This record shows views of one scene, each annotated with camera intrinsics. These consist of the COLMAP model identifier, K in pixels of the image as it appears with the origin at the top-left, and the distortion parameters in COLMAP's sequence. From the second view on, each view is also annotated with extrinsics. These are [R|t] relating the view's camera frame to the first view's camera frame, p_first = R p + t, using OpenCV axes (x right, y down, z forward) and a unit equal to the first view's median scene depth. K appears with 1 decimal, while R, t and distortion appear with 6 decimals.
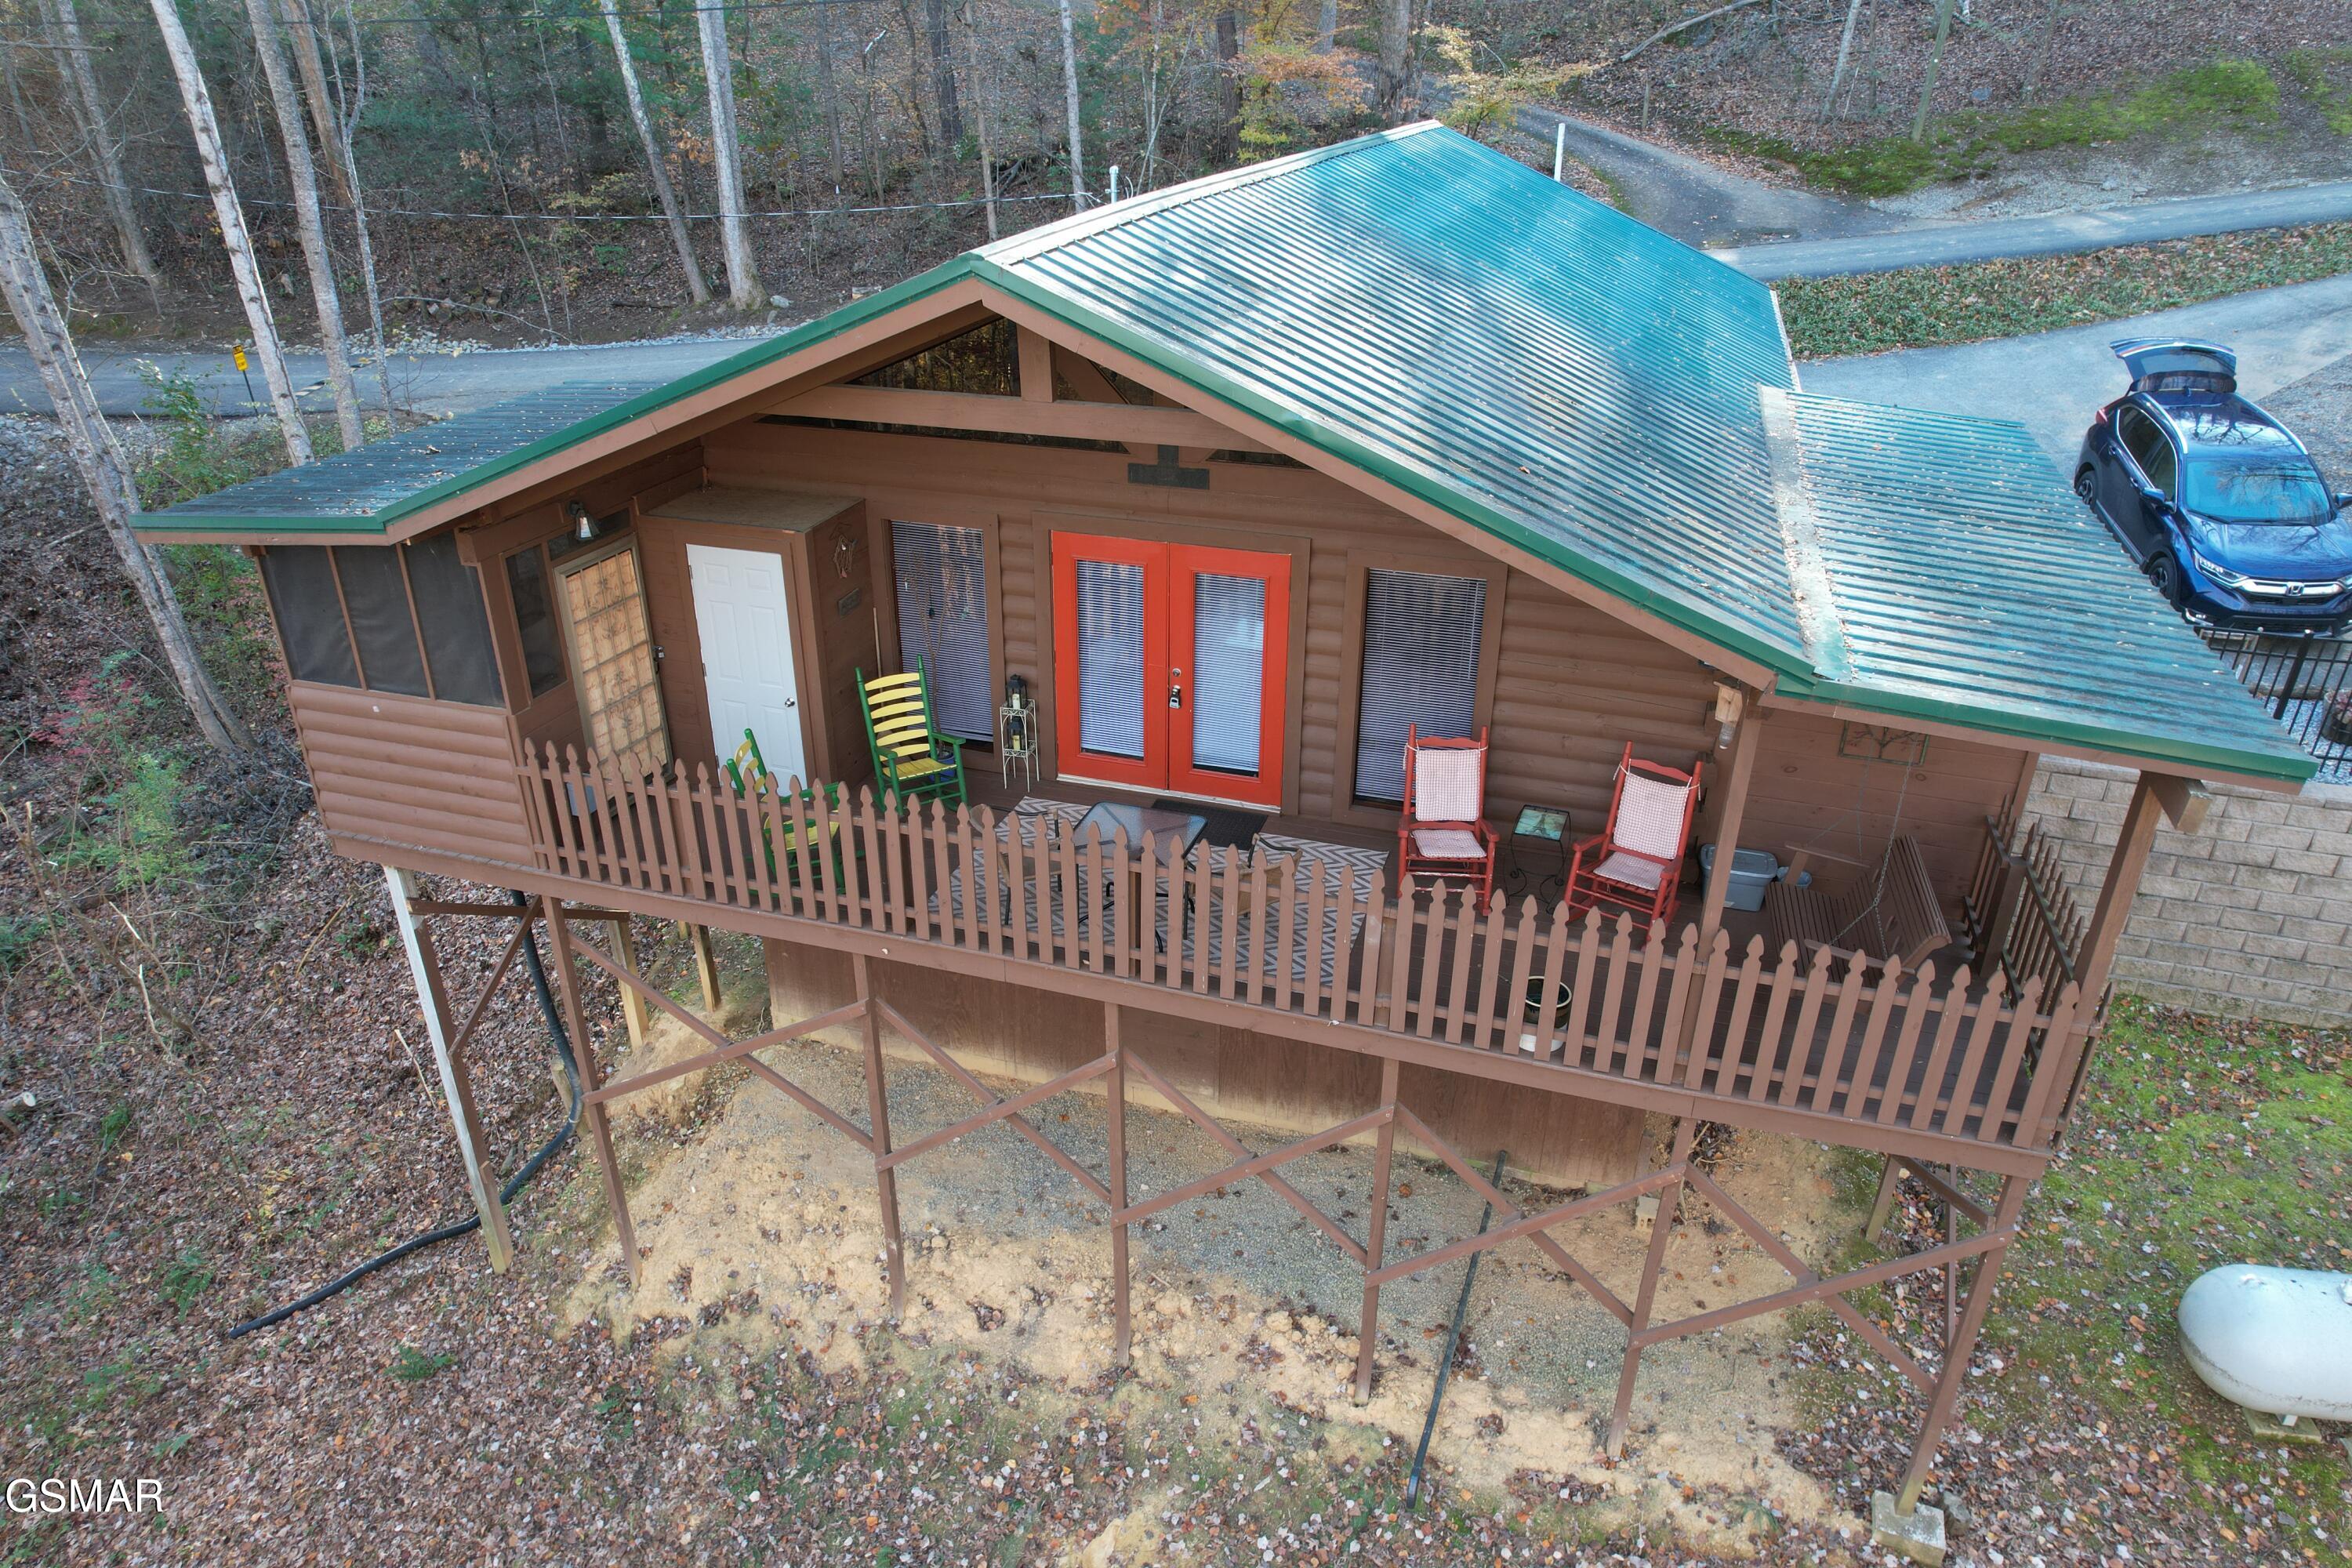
lens RADIAL K [[1484.2, 0, 1166.7], [0, 1484.2, 787.1], [0, 0, 1]] dist [-0.058576, 0.047998]
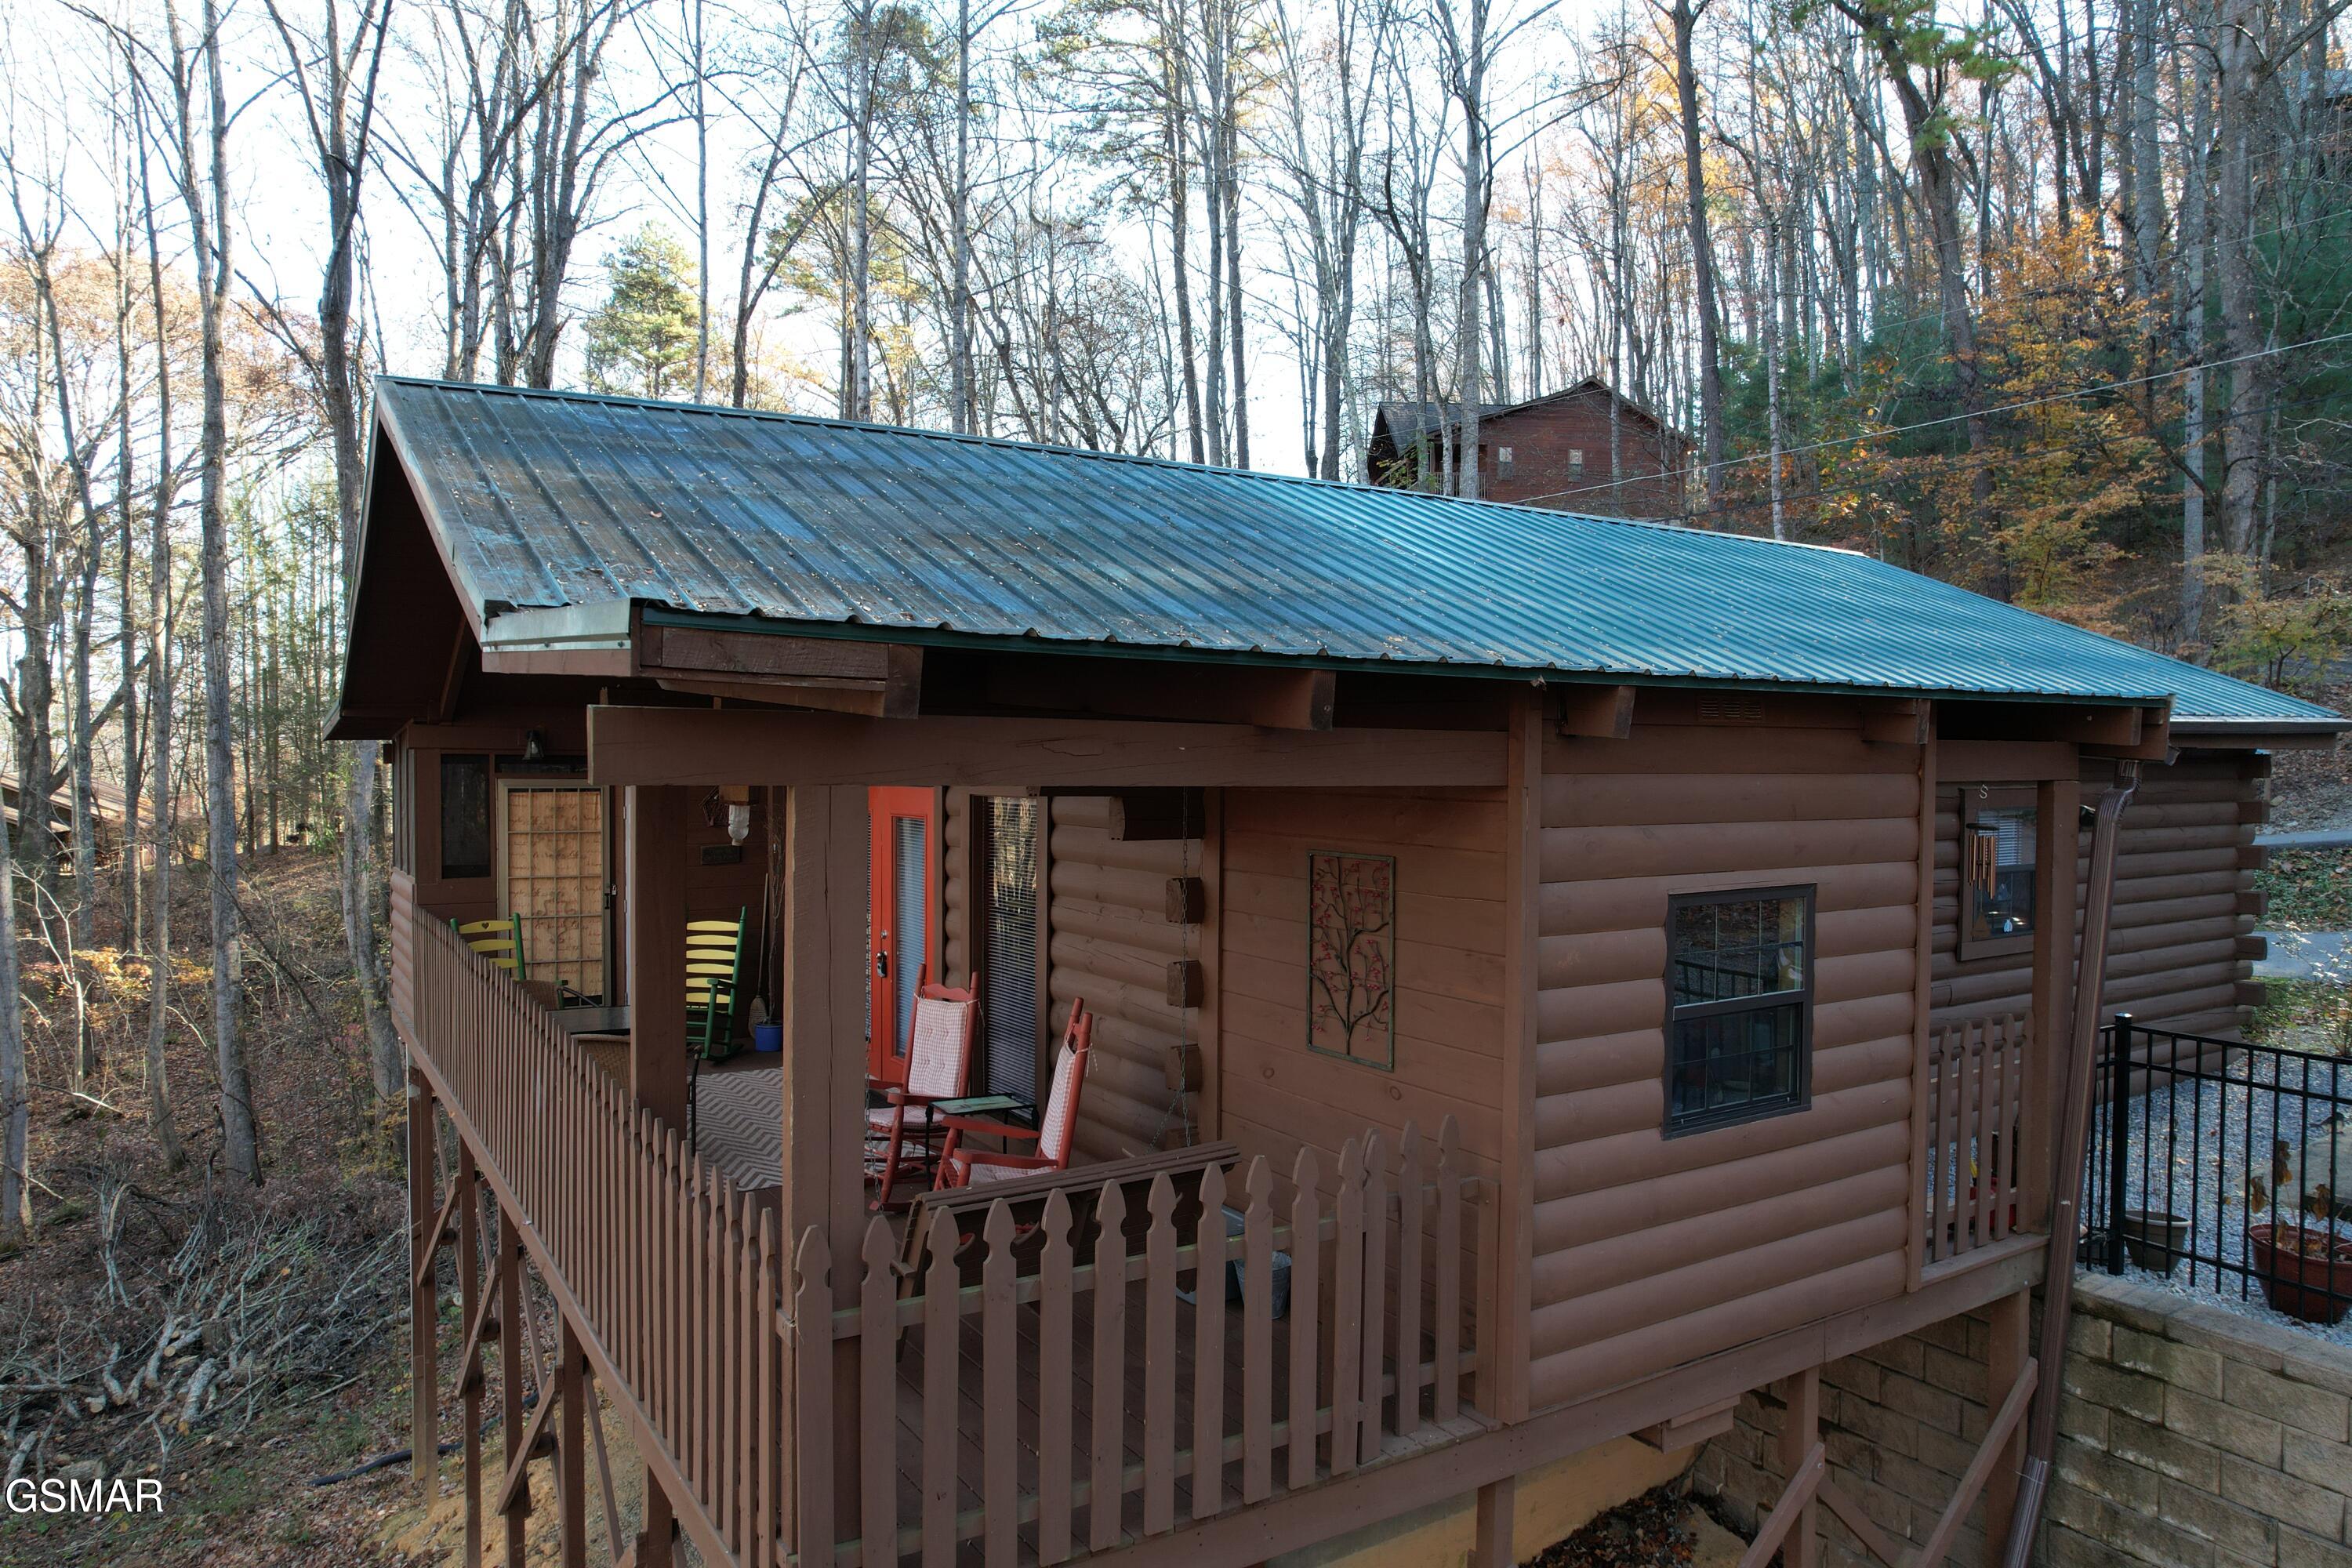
lens RADIAL K [[1484.2, 0, 1166.7], [0, 1484.2, 787.1], [0, 0, 1]] dist [-0.058576, 0.047998]
pose [[0.773778, 0.015744, -0.633262, 0.715019], [-0.285312, 0.901210, -0.326216, 0.086129], [0.565566, 0.433096, 0.701829, 0.441512]]
